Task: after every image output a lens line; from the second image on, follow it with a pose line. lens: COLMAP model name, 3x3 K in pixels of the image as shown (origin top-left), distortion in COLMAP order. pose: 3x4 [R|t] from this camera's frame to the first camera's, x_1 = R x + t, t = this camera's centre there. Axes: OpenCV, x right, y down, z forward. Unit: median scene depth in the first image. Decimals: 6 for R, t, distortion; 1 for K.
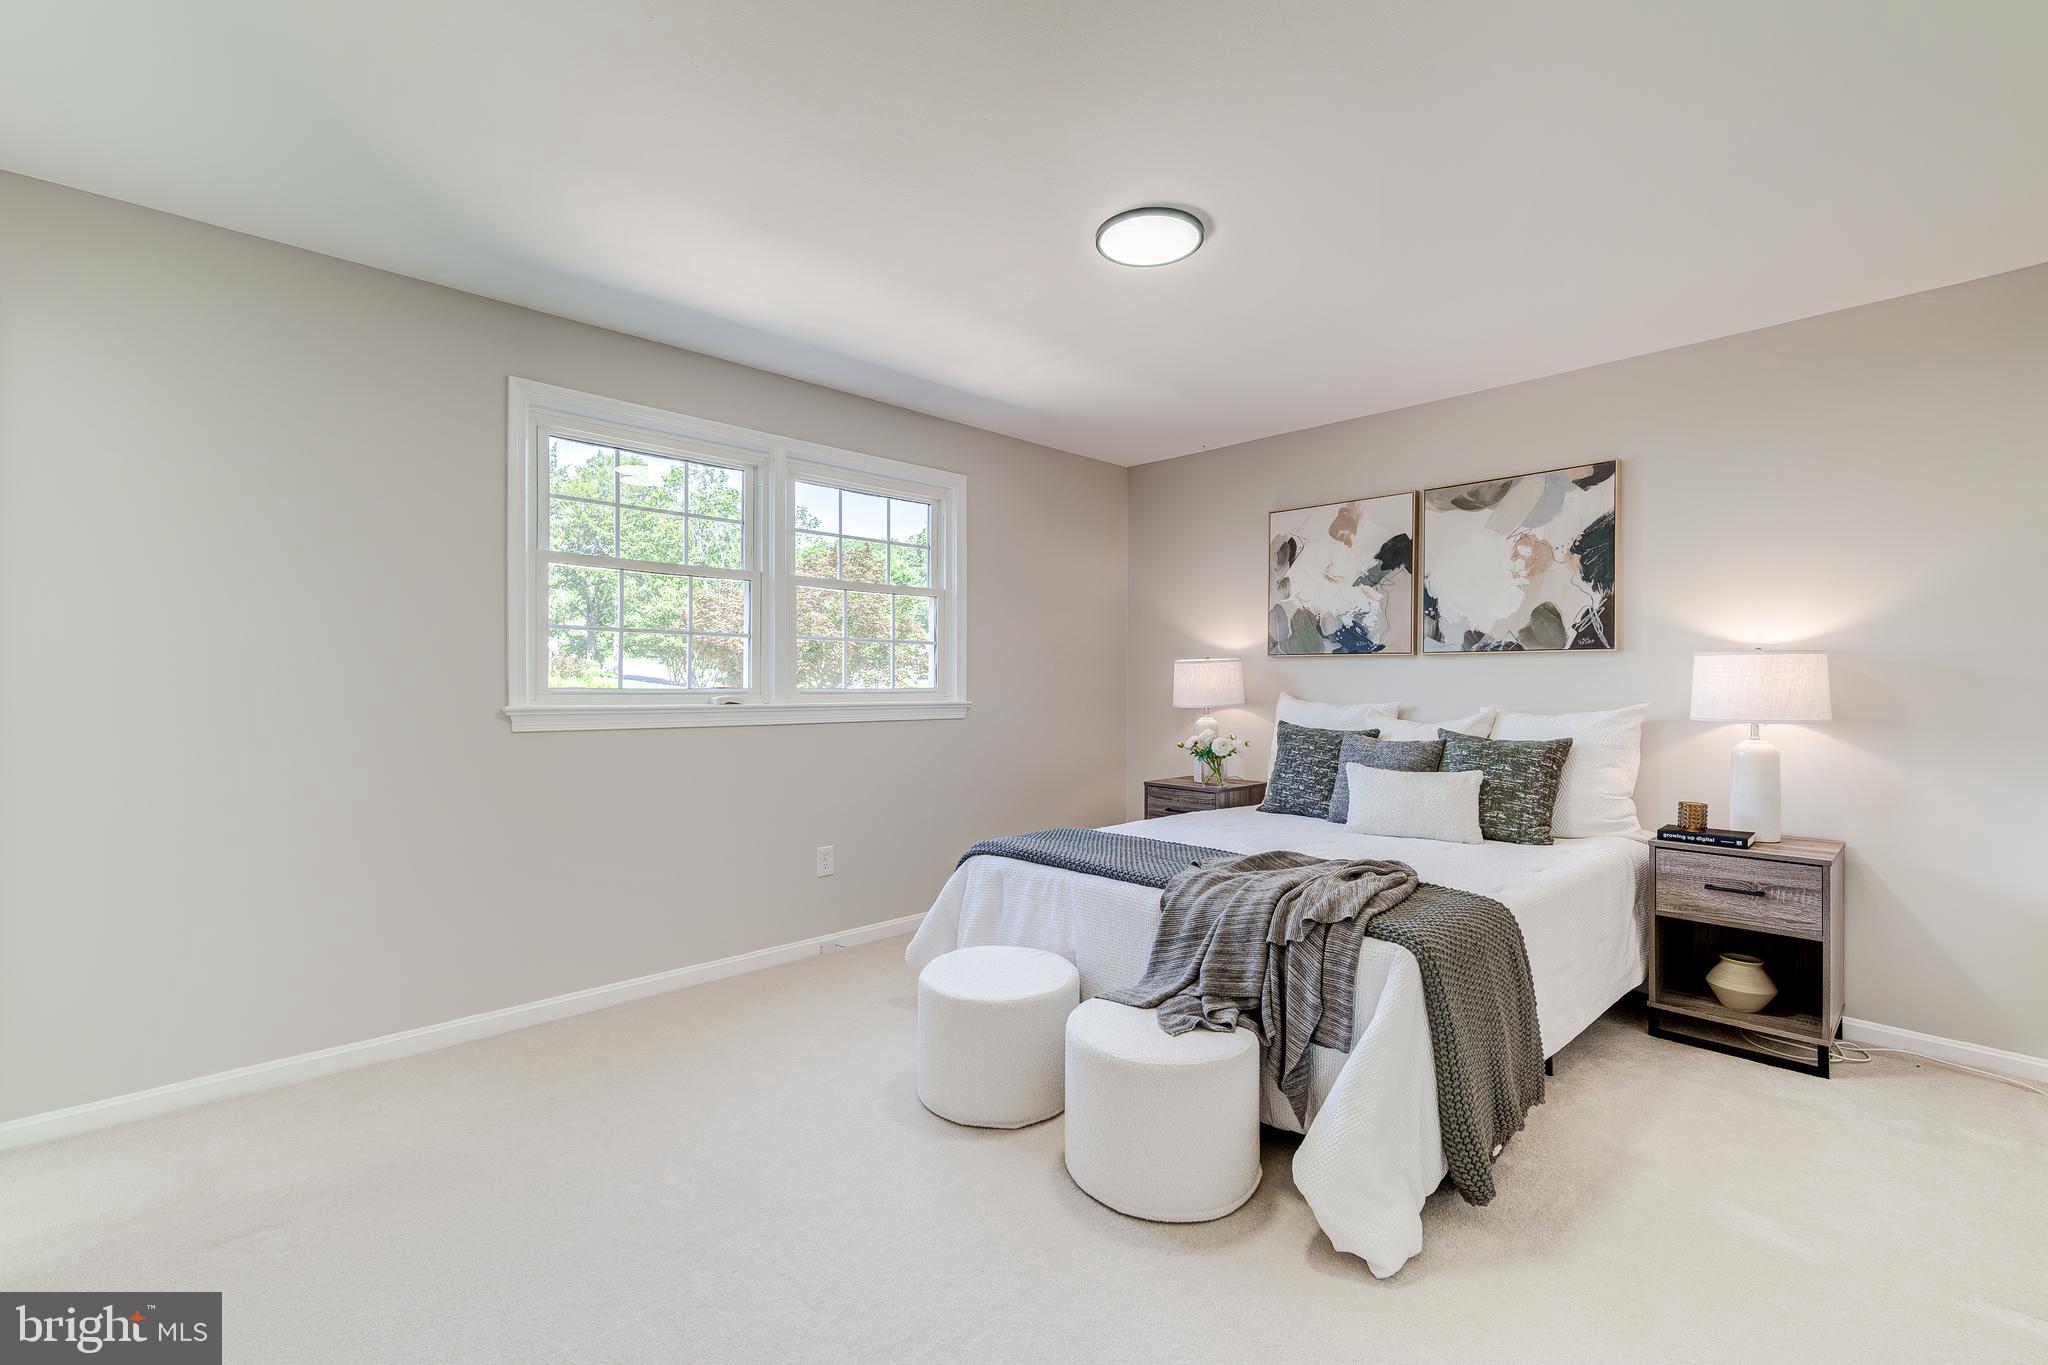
lens RADIAL K [[892.7, 0, 1024.3], [0, 892.7, 683.7], [0, 0, 1]] dist [0.000321, 0.000454]
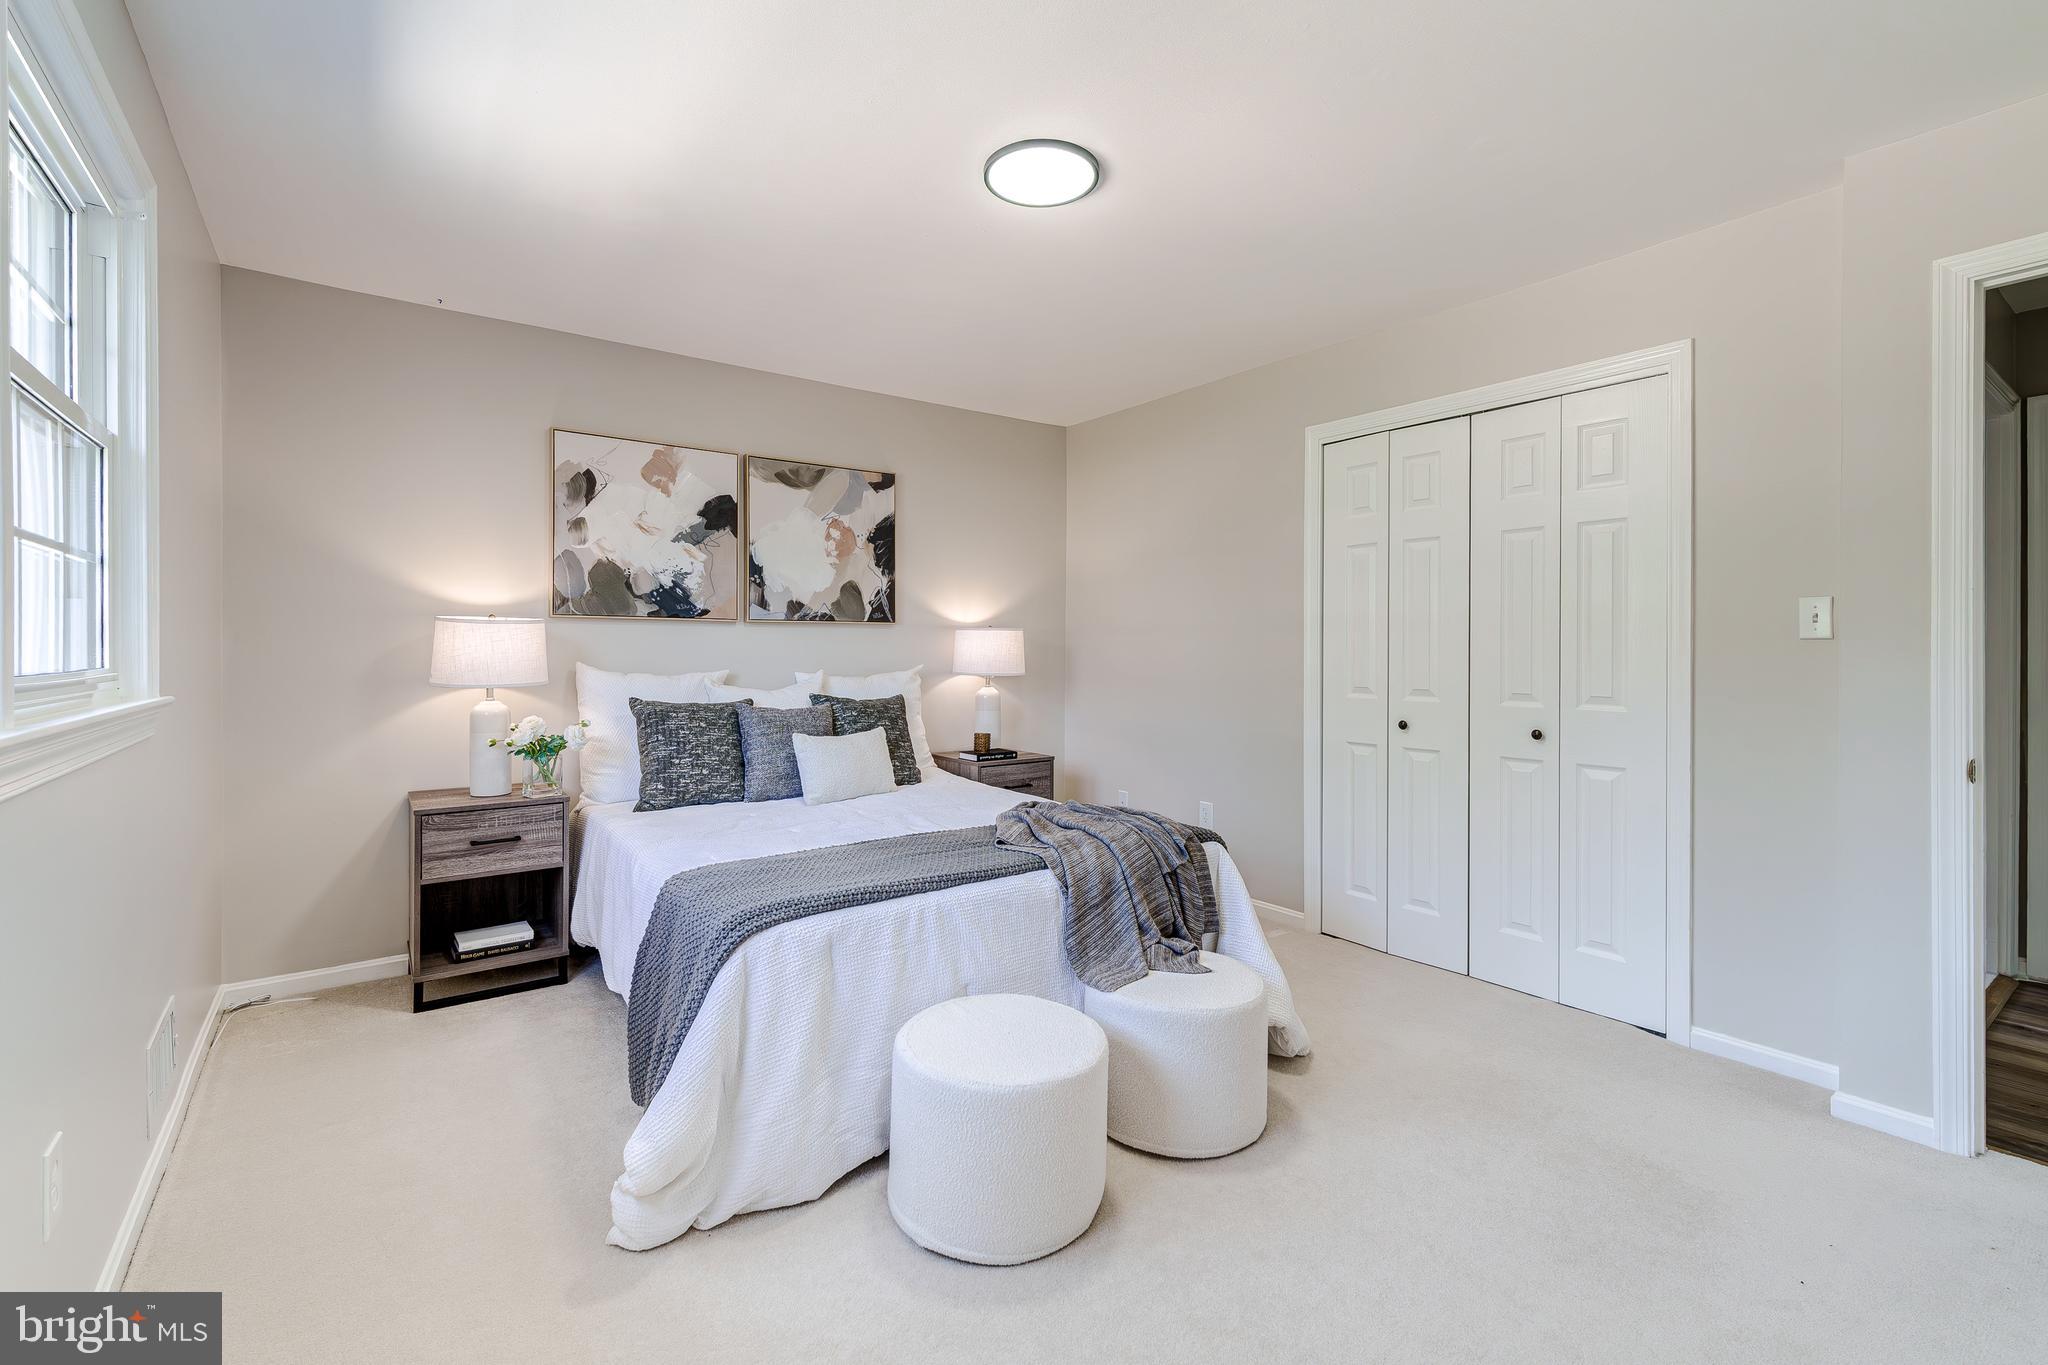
lens RADIAL K [[892.7, 0, 1023.5], [0, 892.7, 649.7], [0, 0, 1]] dist [0.000321, 0.000454]
pose [[0.118272, -0.003660, 0.992975, -0.507868], [0.003330, 0.999989, 0.003289, -0.003633], [-0.992976, 0.002918, 0.118283, 0.587023]]
